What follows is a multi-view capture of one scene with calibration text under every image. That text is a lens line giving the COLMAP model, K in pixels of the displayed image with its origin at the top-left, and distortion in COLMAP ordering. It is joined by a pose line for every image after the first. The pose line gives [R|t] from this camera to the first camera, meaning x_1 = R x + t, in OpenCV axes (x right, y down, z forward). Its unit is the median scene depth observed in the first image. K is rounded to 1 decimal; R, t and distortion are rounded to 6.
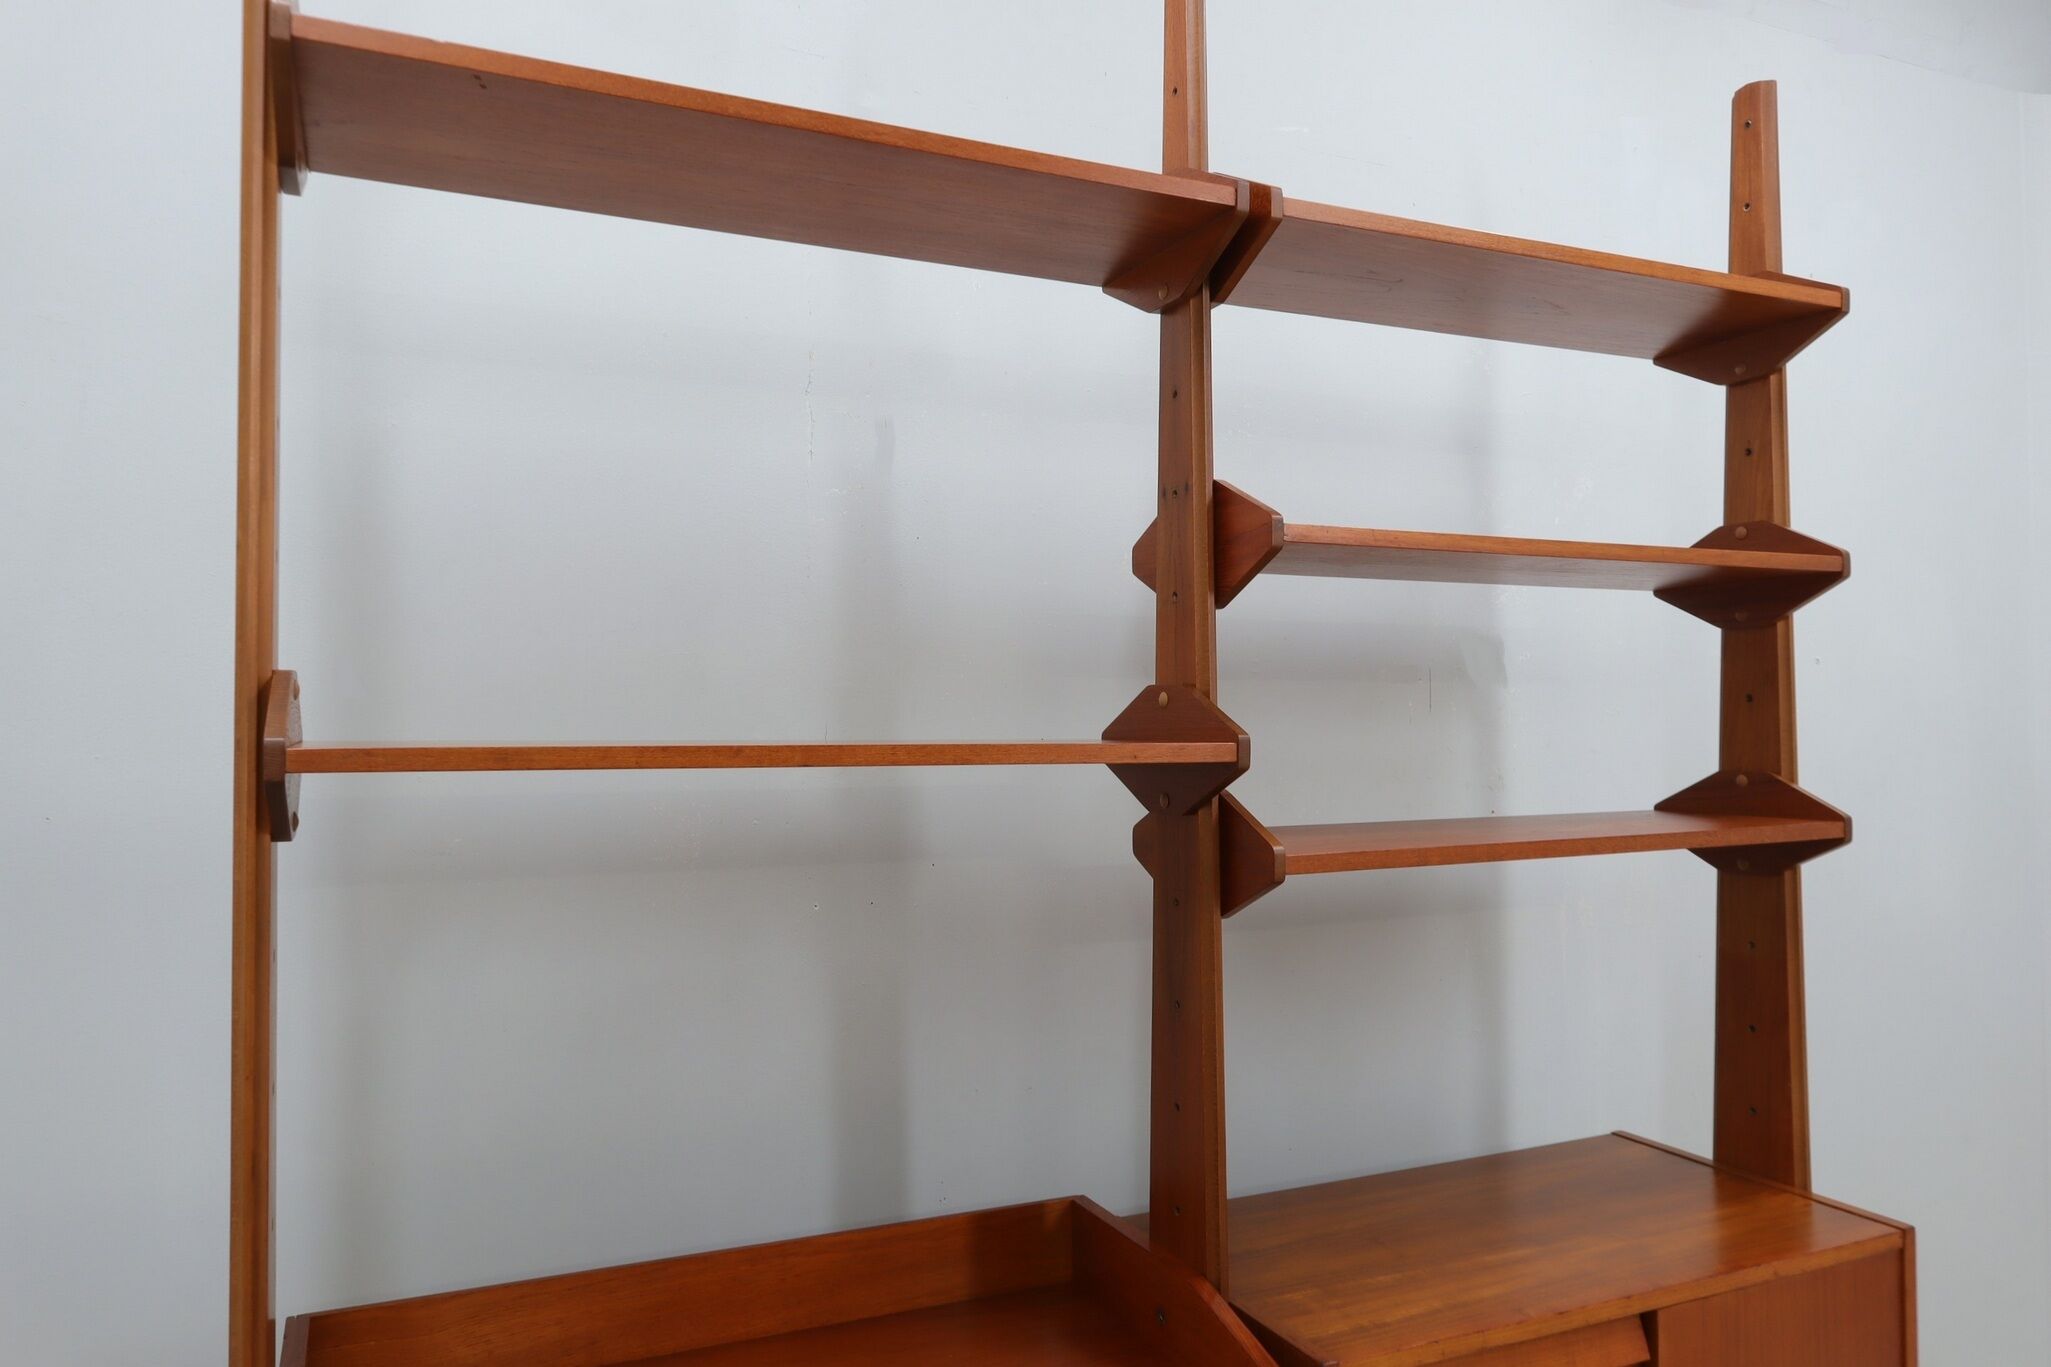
lens RADIAL K [[1430.7, 0, 1025.5], [0, 1430.7, 683.5], [0, 0, 1]] dist [0.003442, 0.003389]
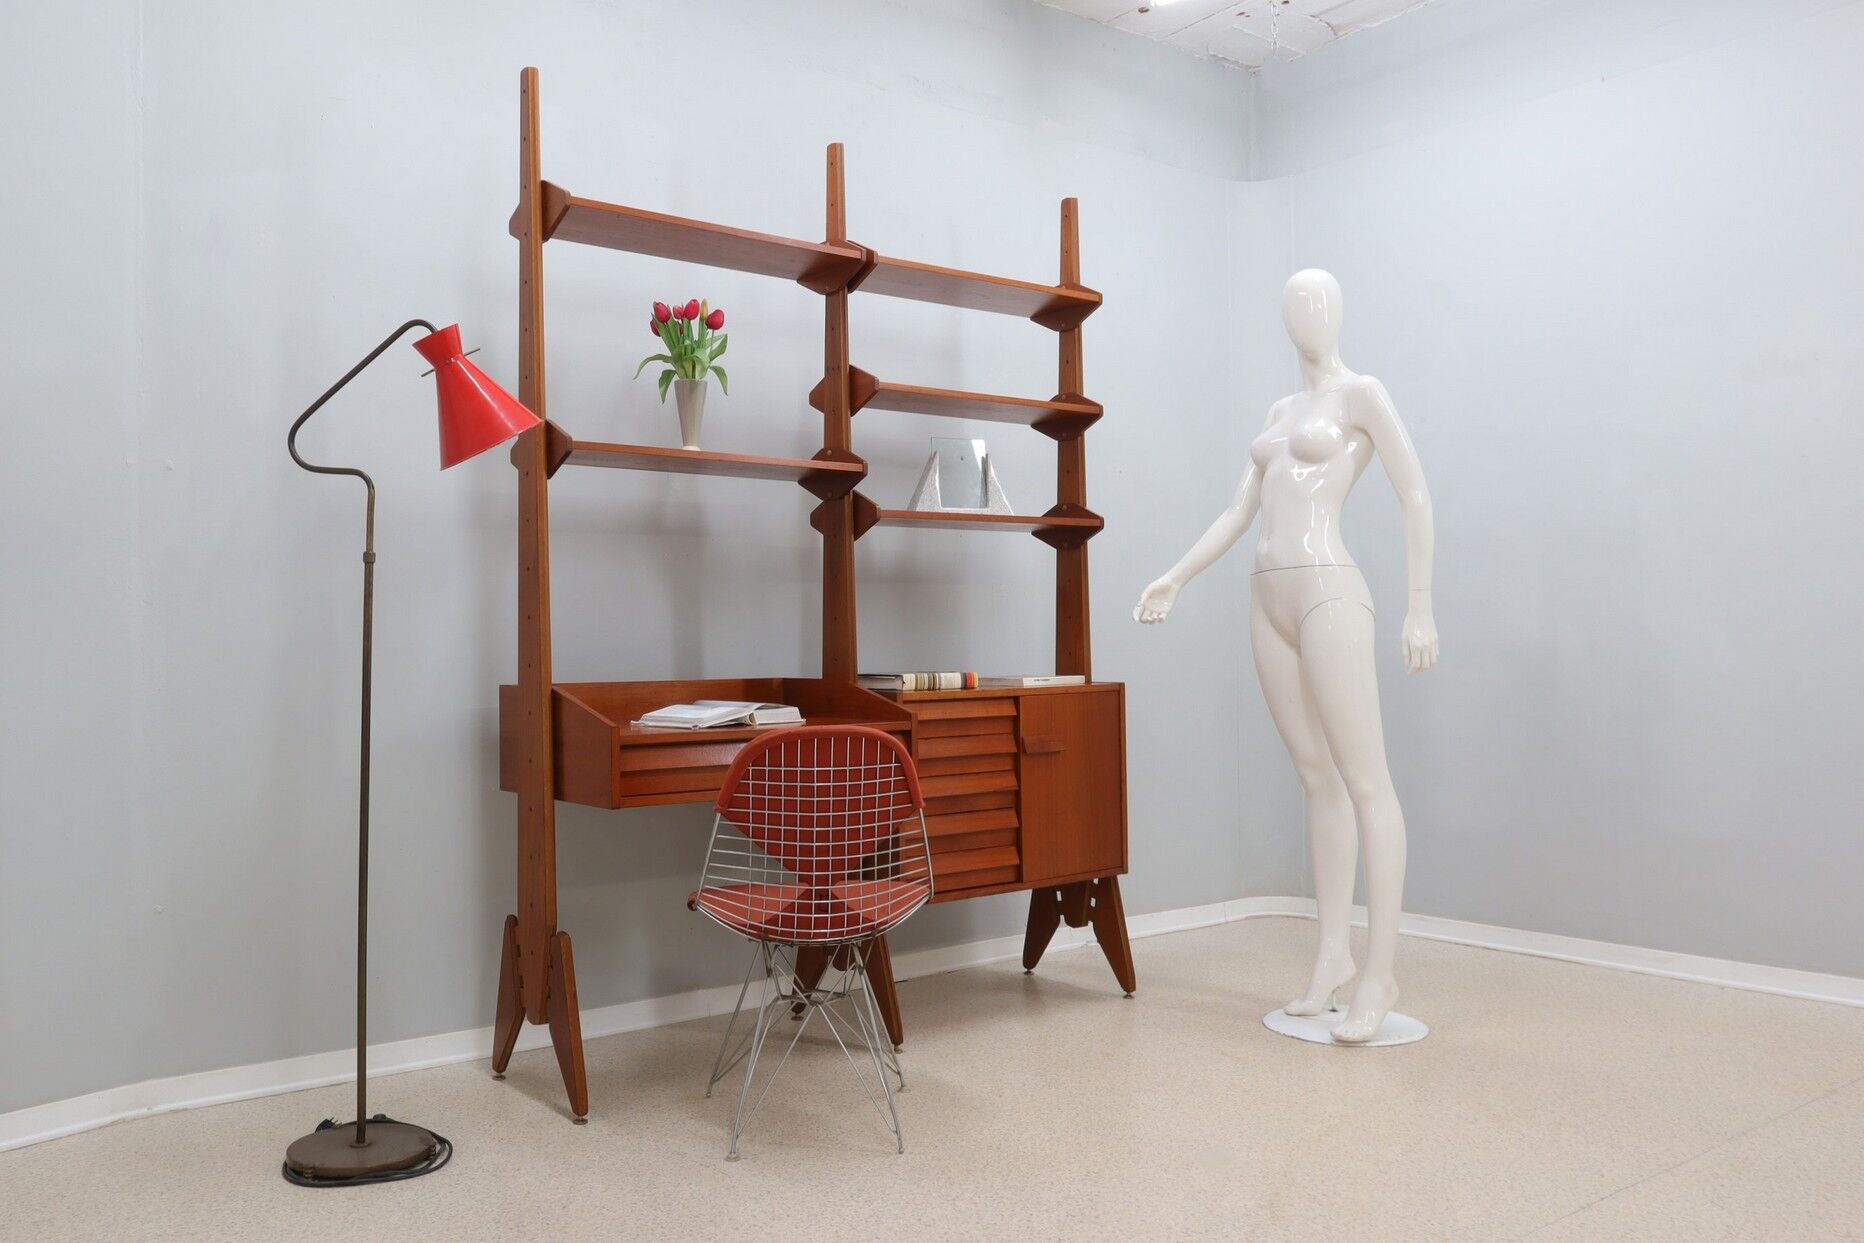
lens RADIAL K [[1598.1, 0, 857.1], [0, 1598.1, 616.4], [0, 0, 1]] dist [-0.010062, -0.000513]
pose [[0.971429, -0.004198, 0.237292, -0.467577], [0.004062, 0.999991, 0.001060, 0.265010], [-0.237294, -0.000066, 0.971438, -1.539083]]
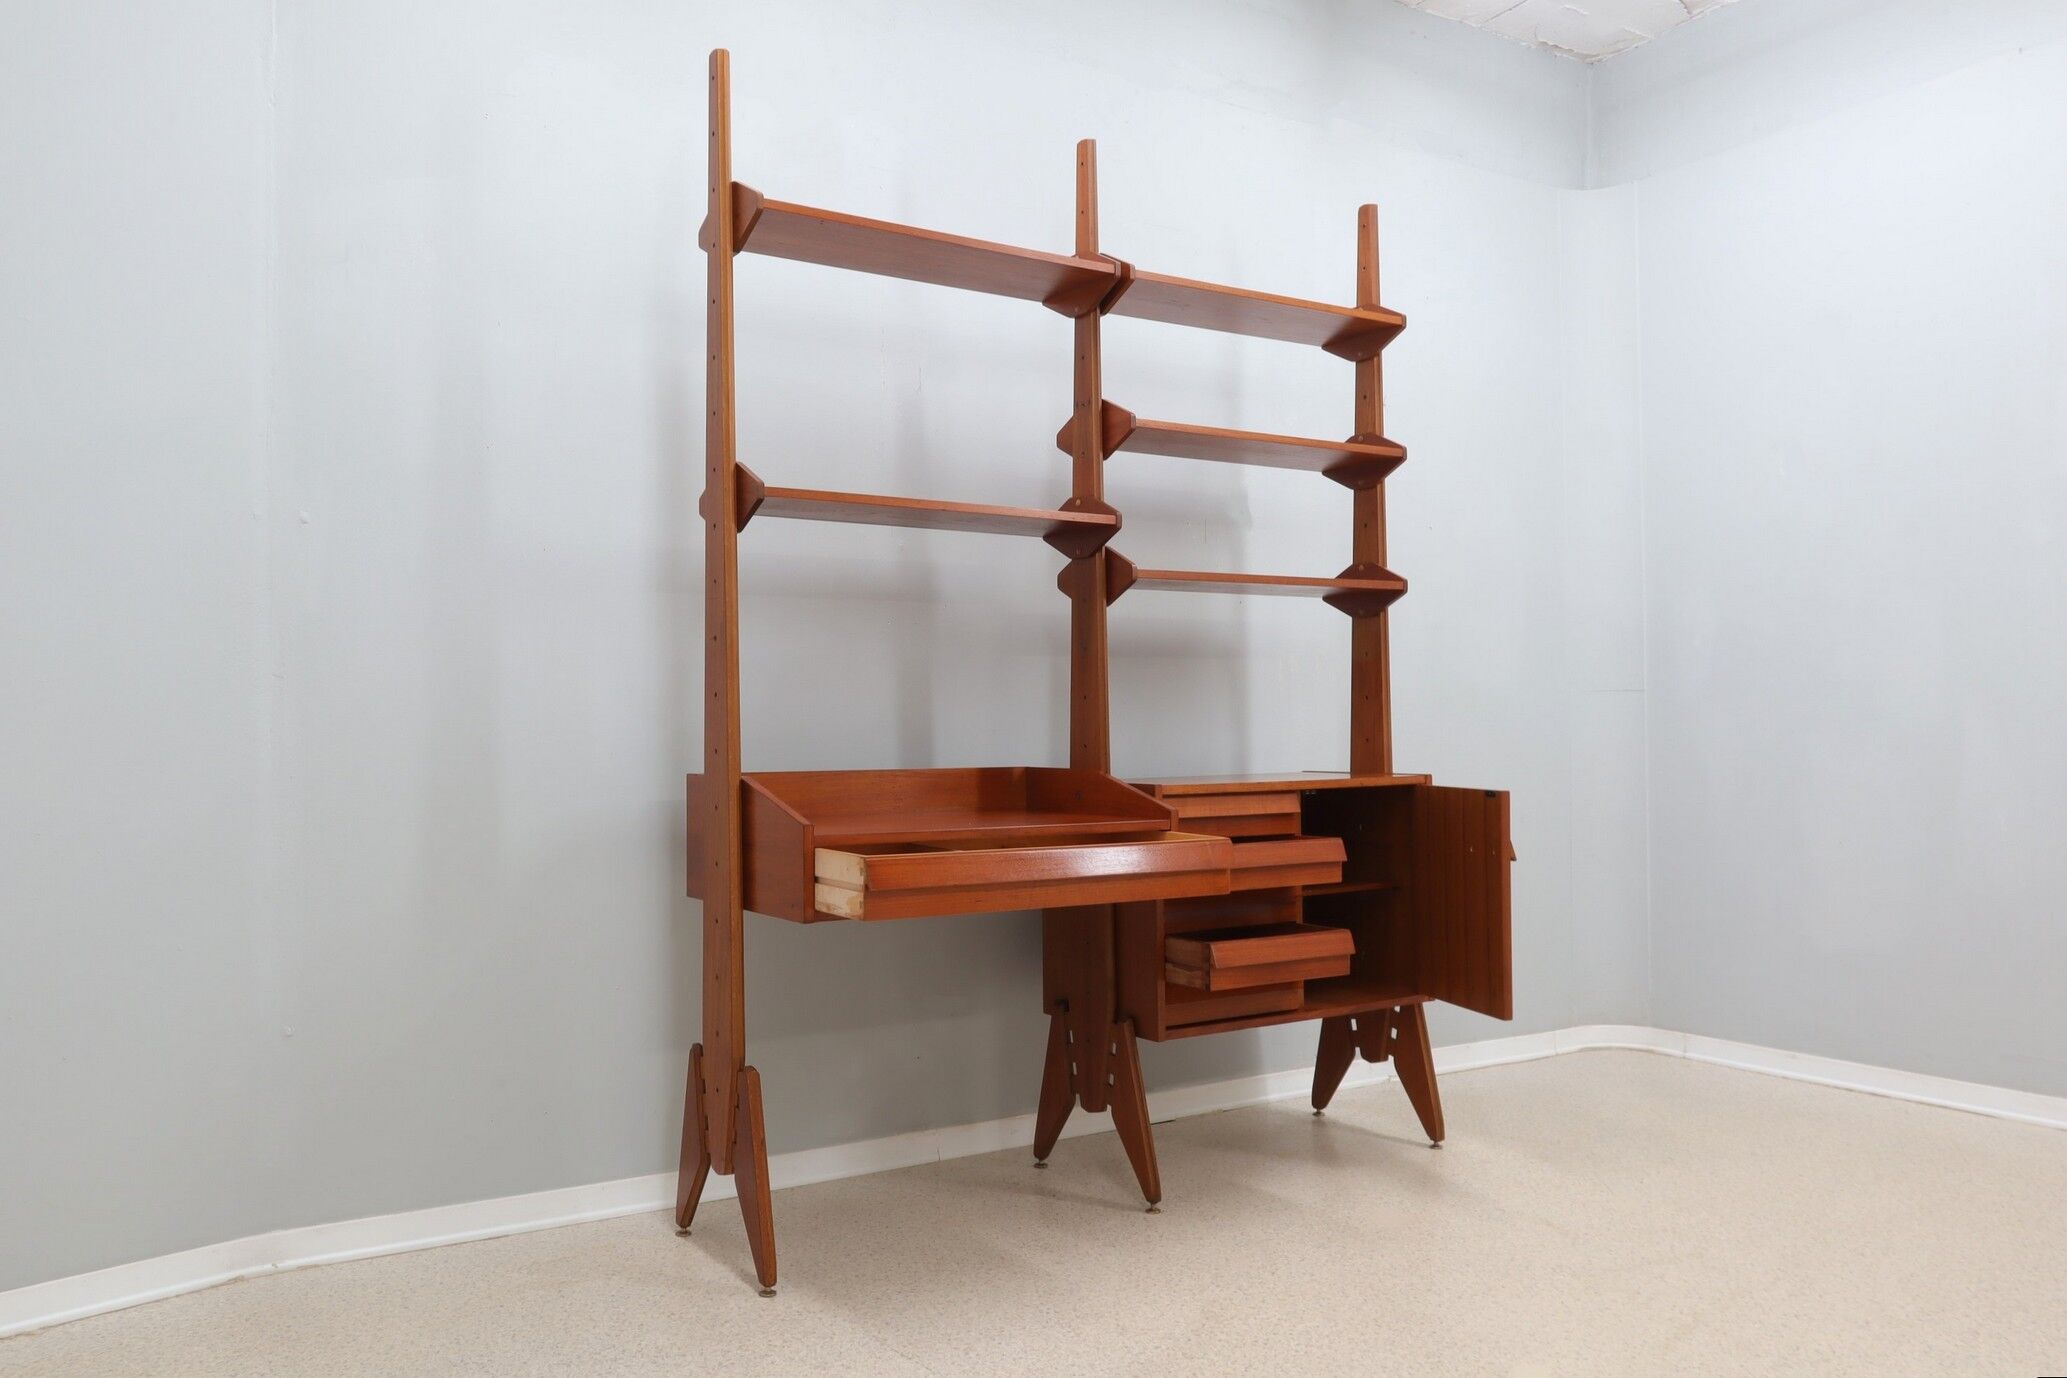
lens RADIAL K [[1703.1, 0, 1033.5], [0, 1703.1, 689.0], [0, 0, 1]] dist [-0.002149, 0.000160]
pose [[0.986612, -0.000619, 0.163082, -0.343456], [0.001236, 0.999992, -0.003681, 0.267863], [-0.163078, 0.003834, 0.986606, -1.326869]]
